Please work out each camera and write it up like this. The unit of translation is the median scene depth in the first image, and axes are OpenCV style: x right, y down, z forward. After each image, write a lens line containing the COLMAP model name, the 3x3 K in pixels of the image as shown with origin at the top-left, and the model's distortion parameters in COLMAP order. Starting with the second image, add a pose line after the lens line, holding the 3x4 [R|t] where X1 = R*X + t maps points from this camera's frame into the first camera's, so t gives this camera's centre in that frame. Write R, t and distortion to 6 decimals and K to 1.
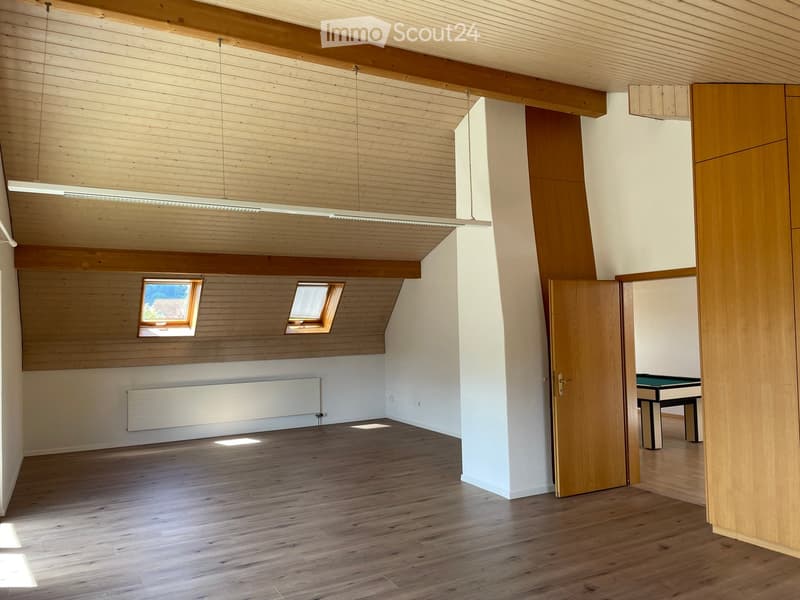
lens RADIAL K [[600.6, 0, 396.3], [0, 600.6, 294.2], [0, 0, 1]] dist [0.014547, -0.021626]
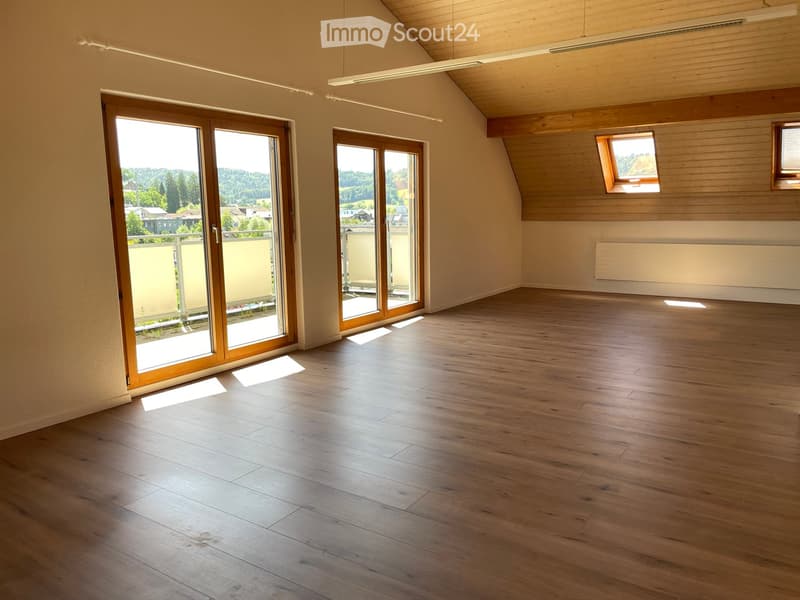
lens RADIAL K [[600.6, 0, 404.5], [0, 600.6, 306.2], [0, 0, 1]] dist [0.014547, -0.021626]
pose [[0.461793, 0.159381, -0.872551, 0.370755], [0.052834, 0.977034, 0.206429, 0.028178], [0.885413, -0.141428, 0.442767, 0.184336]]
